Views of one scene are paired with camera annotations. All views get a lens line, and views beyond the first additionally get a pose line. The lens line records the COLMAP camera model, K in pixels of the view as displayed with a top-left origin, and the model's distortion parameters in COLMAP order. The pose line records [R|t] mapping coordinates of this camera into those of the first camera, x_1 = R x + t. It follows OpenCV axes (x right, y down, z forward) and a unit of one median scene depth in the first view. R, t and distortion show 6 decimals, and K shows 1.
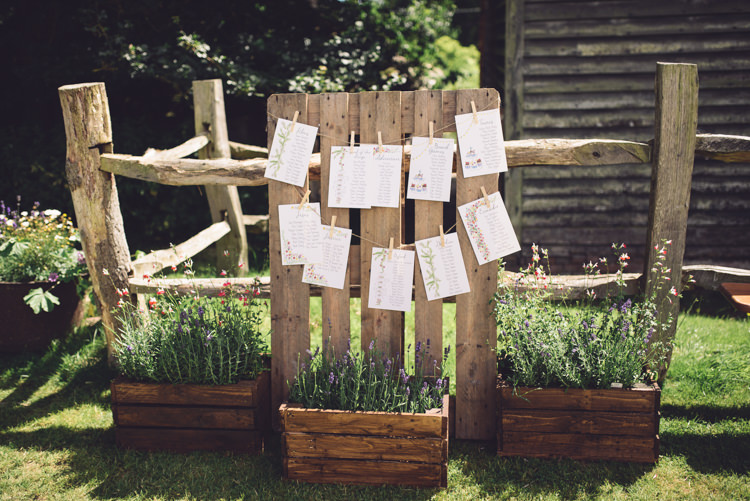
lens RADIAL K [[722.5, 0, 373.6], [0, 722.5, 248.9], [0, 0, 1]] dist [-0.014802, 0.000000]
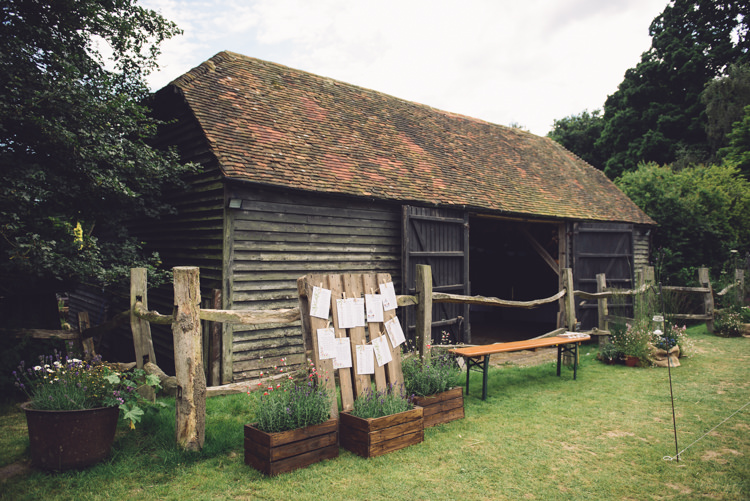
lens RADIAL K [[516.7, 0, 376.3], [0, 516.7, 252.7], [0, 0, 1]] dist [0.001858, -0.000352]
pose [[0.676415, 0.047153, 0.735010, -0.472852], [0.157399, 0.965639, -0.206801, 0.024919], [-0.719505, 0.255573, 0.645751, -0.042542]]
